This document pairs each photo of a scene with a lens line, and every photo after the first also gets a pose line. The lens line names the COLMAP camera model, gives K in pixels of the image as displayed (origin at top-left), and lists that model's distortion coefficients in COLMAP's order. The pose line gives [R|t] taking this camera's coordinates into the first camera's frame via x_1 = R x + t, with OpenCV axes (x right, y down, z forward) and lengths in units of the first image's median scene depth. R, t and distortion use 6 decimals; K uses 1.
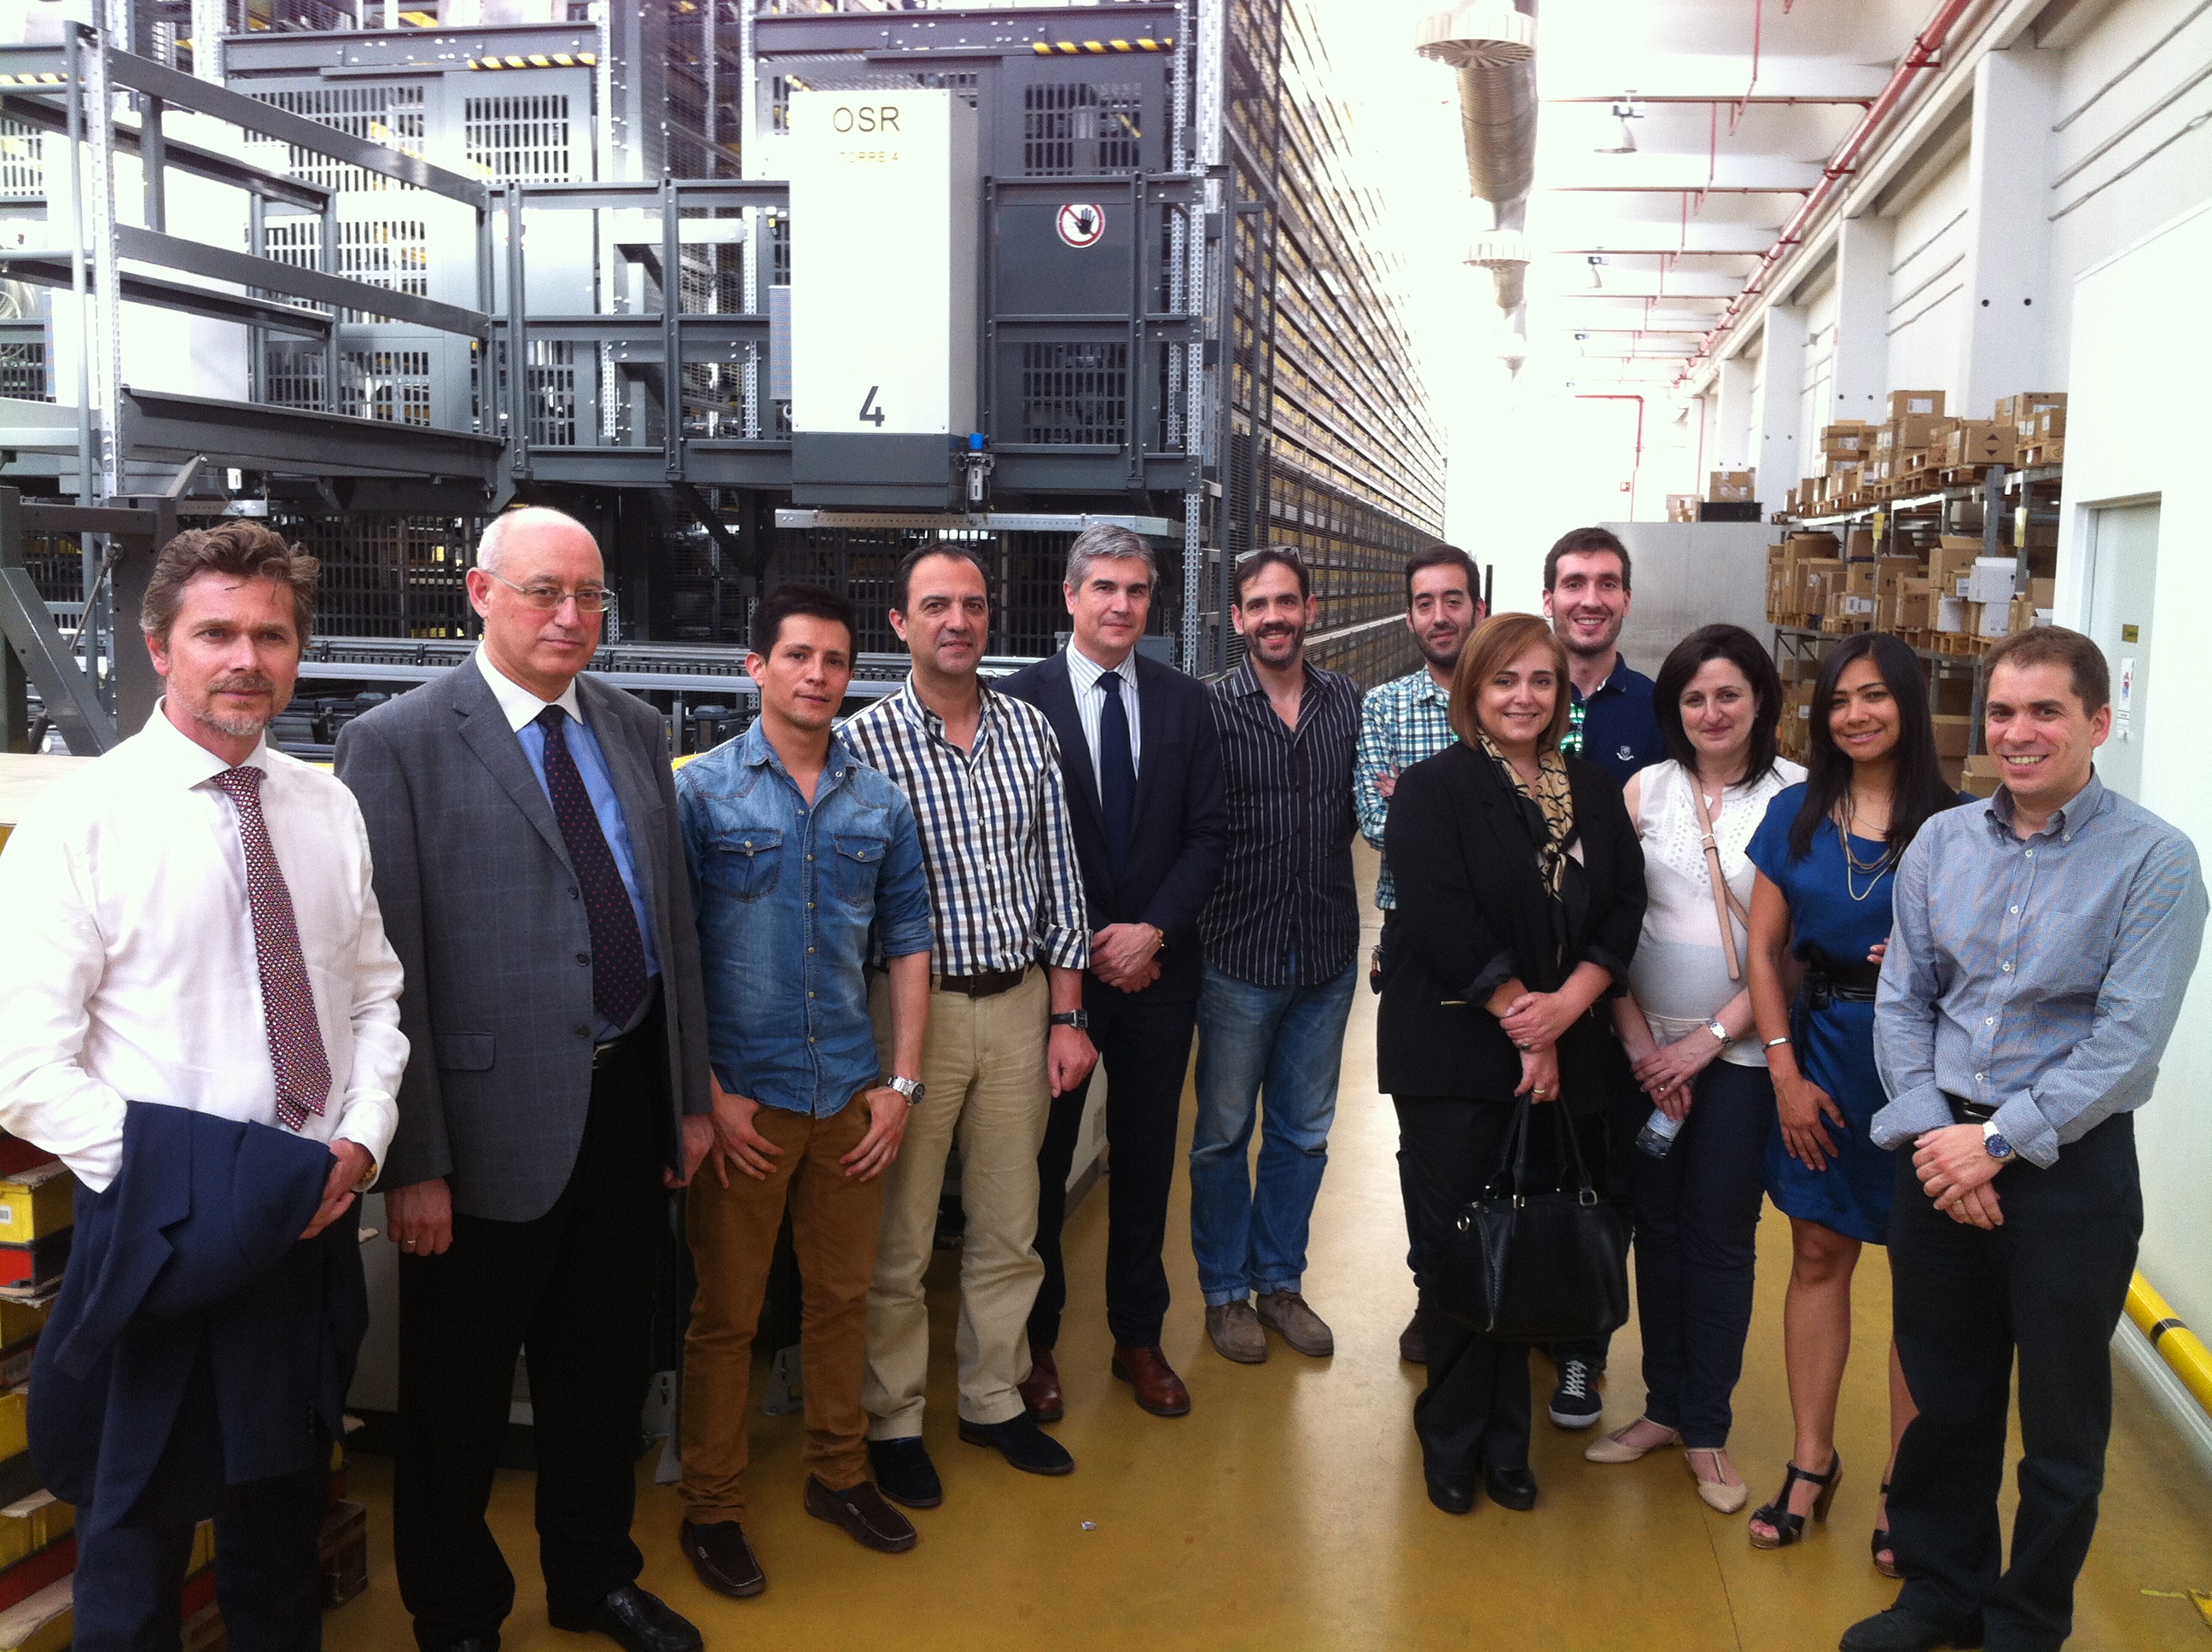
lens RADIAL K [[2224.4, 0, 1106.6], [0, 2224.4, 841.0], [0, 0, 1]] dist [0.014713, 0.000000]
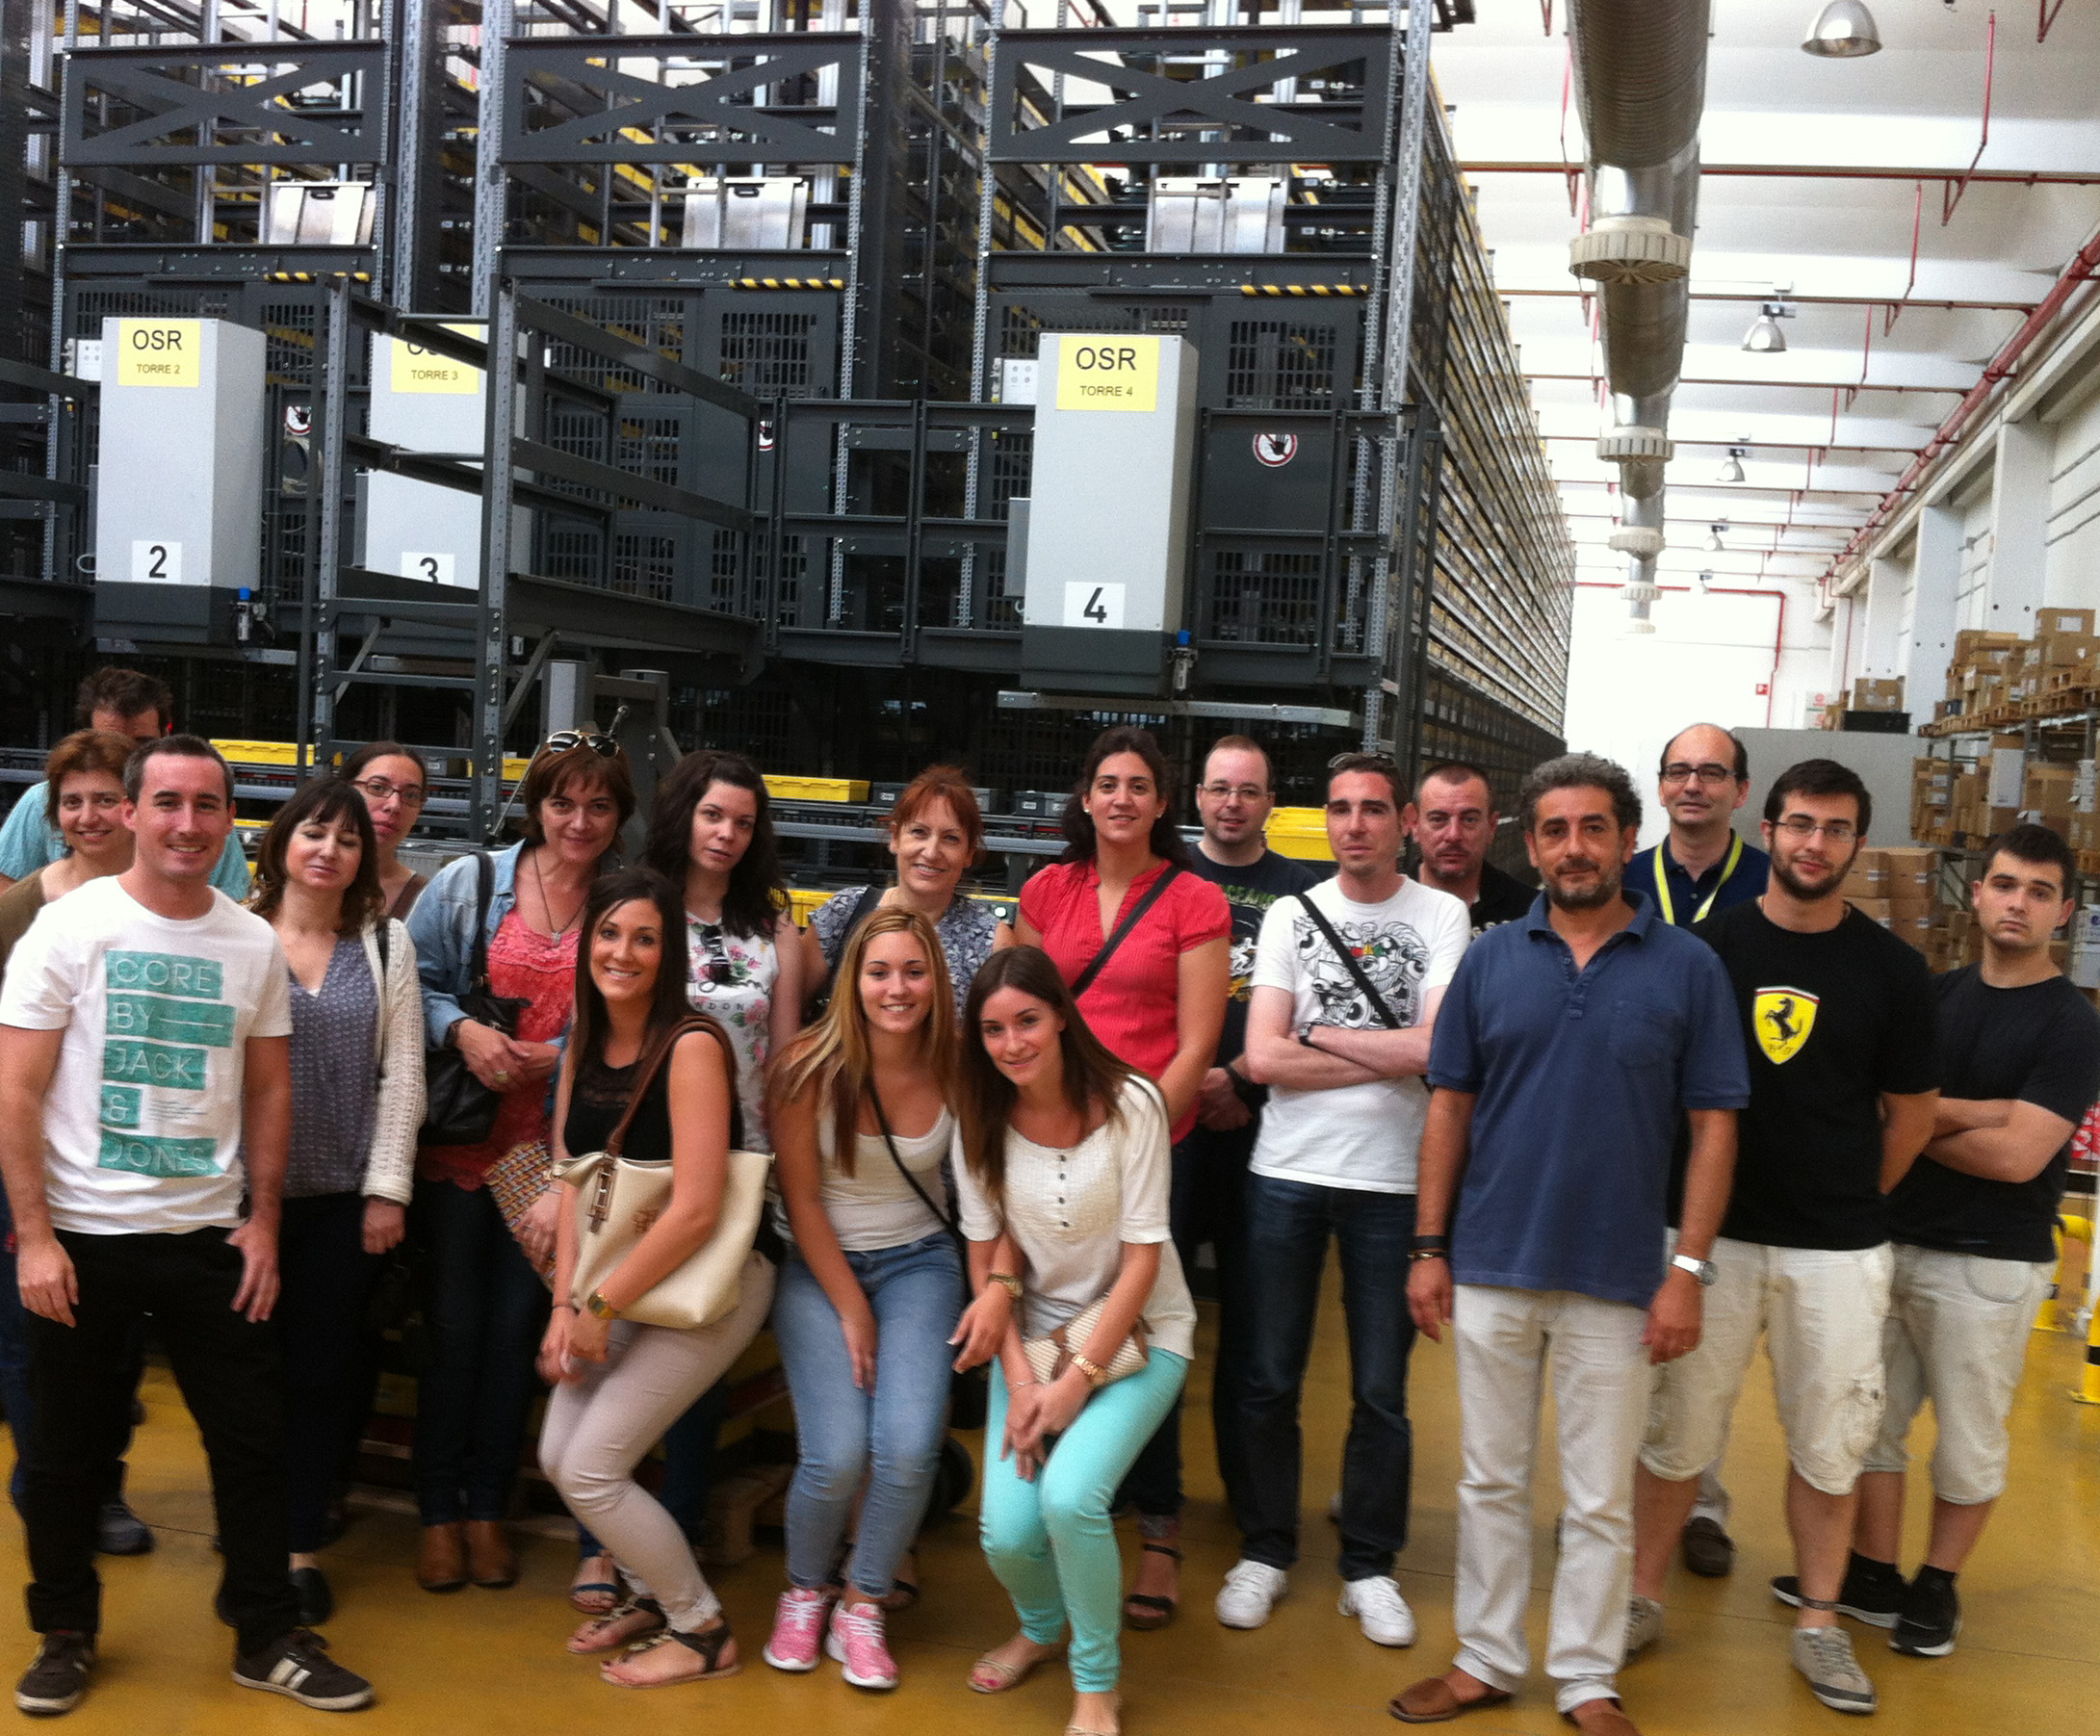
lens RADIAL K [[2534.2, 0, 1002.3], [0, 2534.2, 953.4], [0, 0, 1]] dist [0.053160, 0.000000]
pose [[0.997427, 0.043554, -0.056942, -0.060593], [-0.046010, 0.998034, -0.042566, 0.035041], [0.054976, 0.045077, 0.997470, -0.250614]]
